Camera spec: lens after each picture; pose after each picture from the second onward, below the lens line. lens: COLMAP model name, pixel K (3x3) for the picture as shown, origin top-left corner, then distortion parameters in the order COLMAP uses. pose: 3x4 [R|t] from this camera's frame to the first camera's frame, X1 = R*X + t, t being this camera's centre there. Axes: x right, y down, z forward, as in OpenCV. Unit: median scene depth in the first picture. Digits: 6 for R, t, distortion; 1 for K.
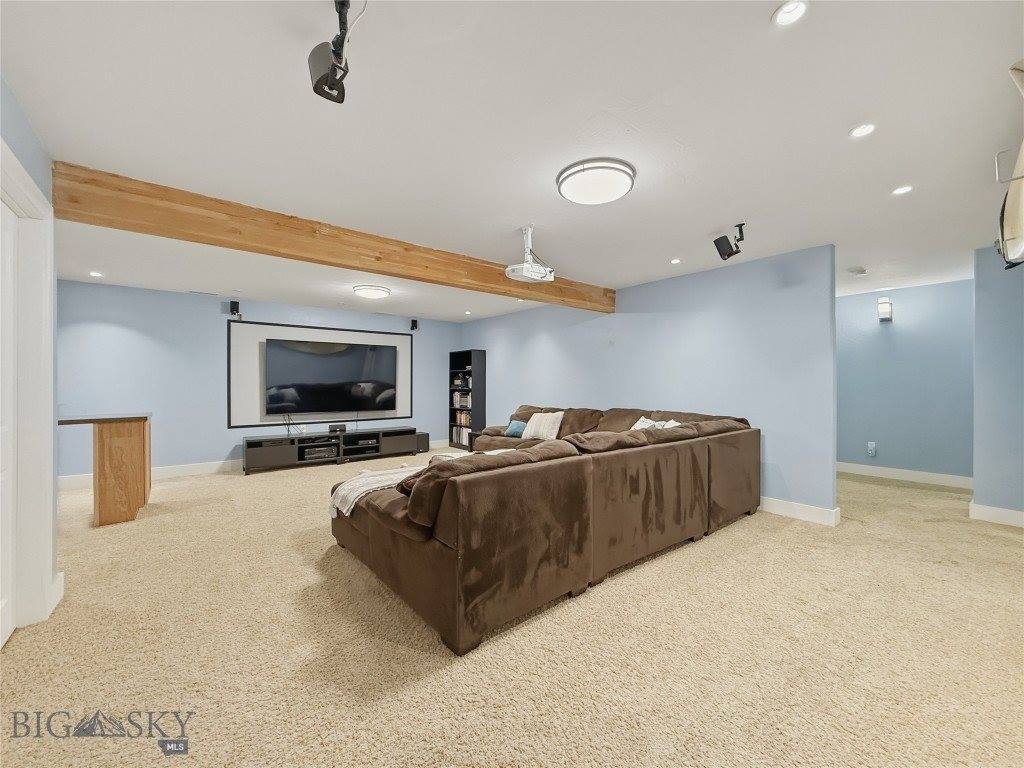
lens RADIAL K [[412.1, 0, 510.5], [0, 412.1, 382.0], [0, 0, 1]] dist [0.000555, 0.000325]
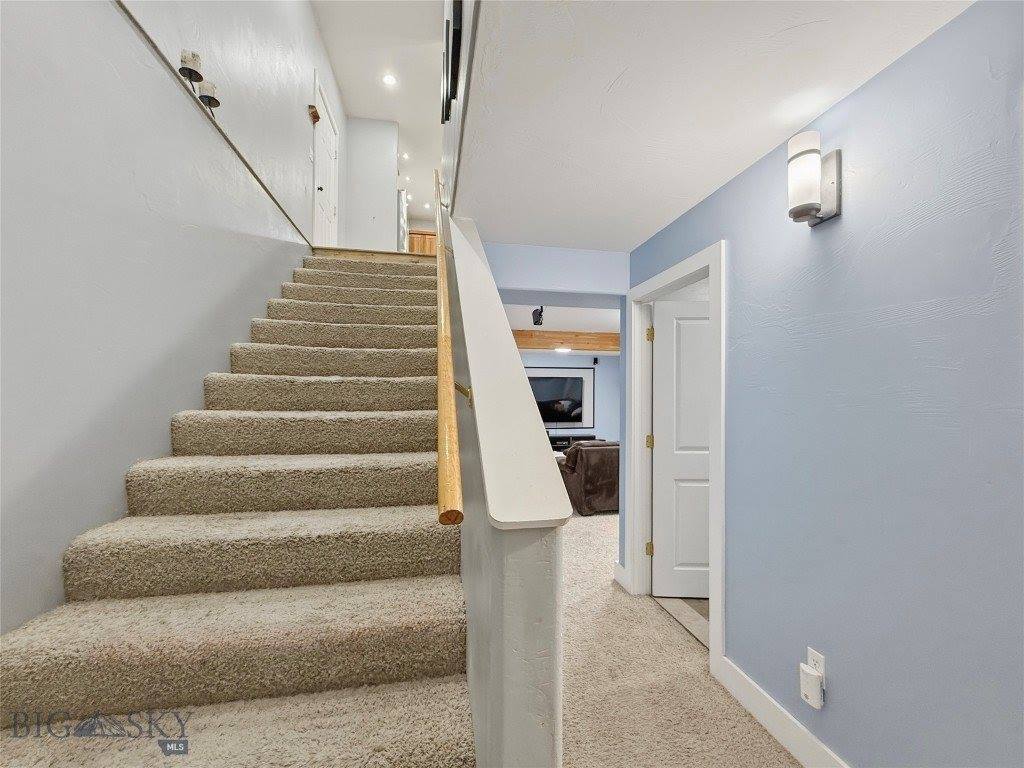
lens RADIAL K [[412.1, 0, 510.5], [0, 412.1, 382.0], [0, 0, 1]] dist [0.000555, 0.000325]
pose [[0.883472, -0.011277, -0.468348, 0.171018], [-0.004169, 0.999481, -0.031929, -0.024119], [0.468465, 0.030161, 0.882967, -0.376095]]
